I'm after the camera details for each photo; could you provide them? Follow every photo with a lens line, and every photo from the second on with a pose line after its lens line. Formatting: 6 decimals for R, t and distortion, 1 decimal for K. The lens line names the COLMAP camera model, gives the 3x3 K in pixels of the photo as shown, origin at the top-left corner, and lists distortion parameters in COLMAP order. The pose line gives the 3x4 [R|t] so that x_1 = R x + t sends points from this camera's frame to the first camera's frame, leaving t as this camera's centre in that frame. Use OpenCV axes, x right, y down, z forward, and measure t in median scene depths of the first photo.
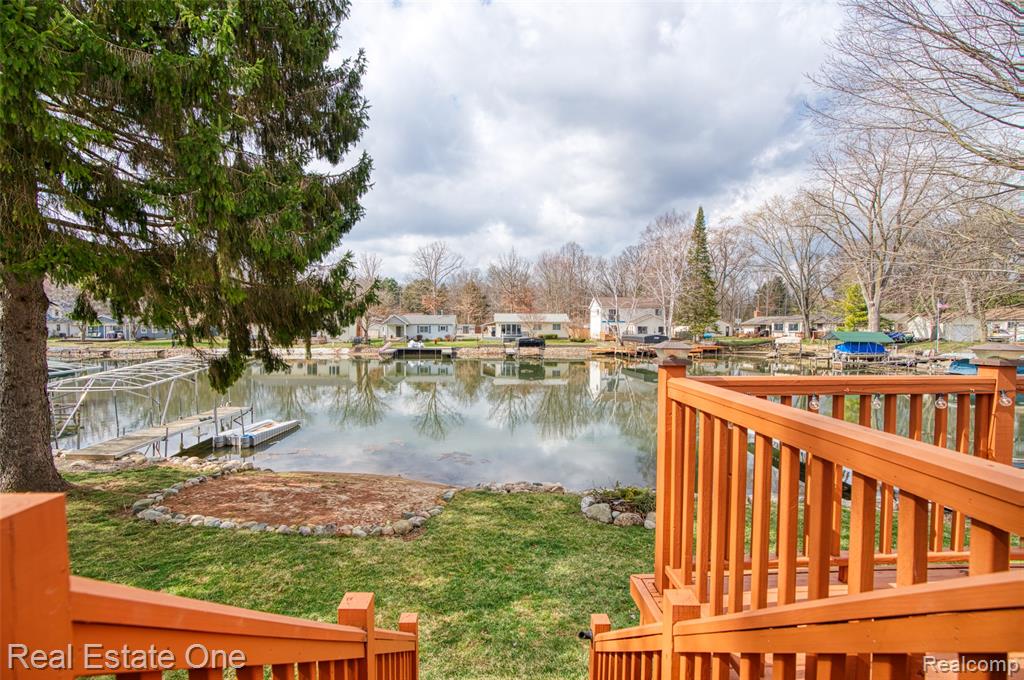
lens RADIAL K [[466.9, 0, 502.3], [0, 466.9, 342.5], [0, 0, 1]] dist [-0.061044, 0.023740]
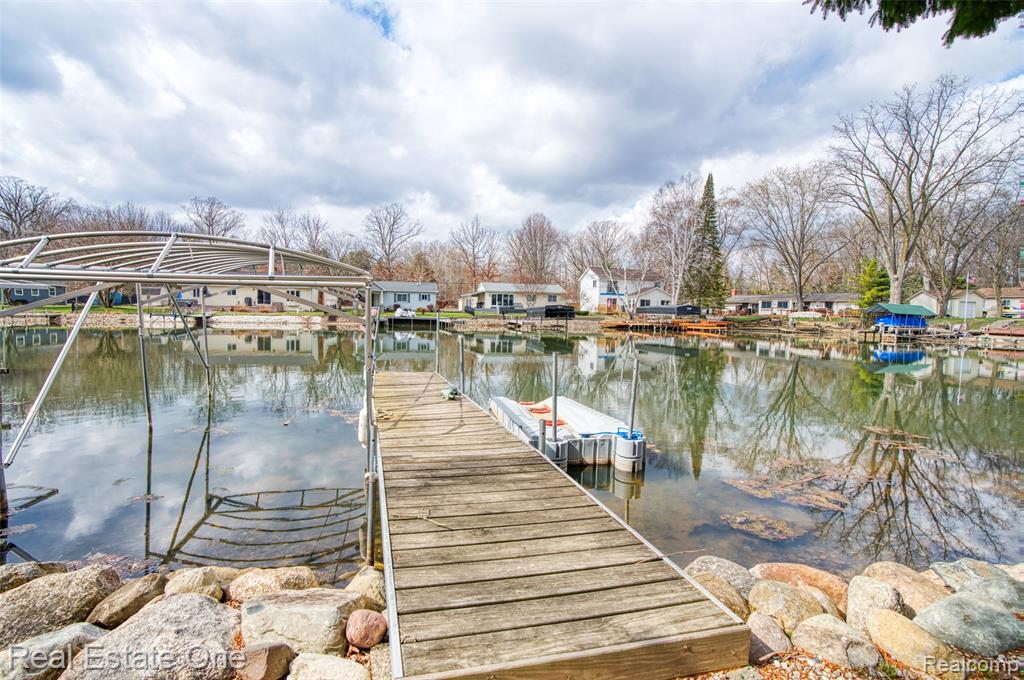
lens RADIAL K [[466.9, 0, 502.3], [0, 466.9, 342.5], [0, 0, 1]] dist [-0.061044, 0.023740]
pose [[0.984339, 0.006052, 0.176180, -0.137846], [-0.012090, 0.999375, 0.033216, 0.022938], [-0.175869, -0.034826, 0.983797, 0.130660]]
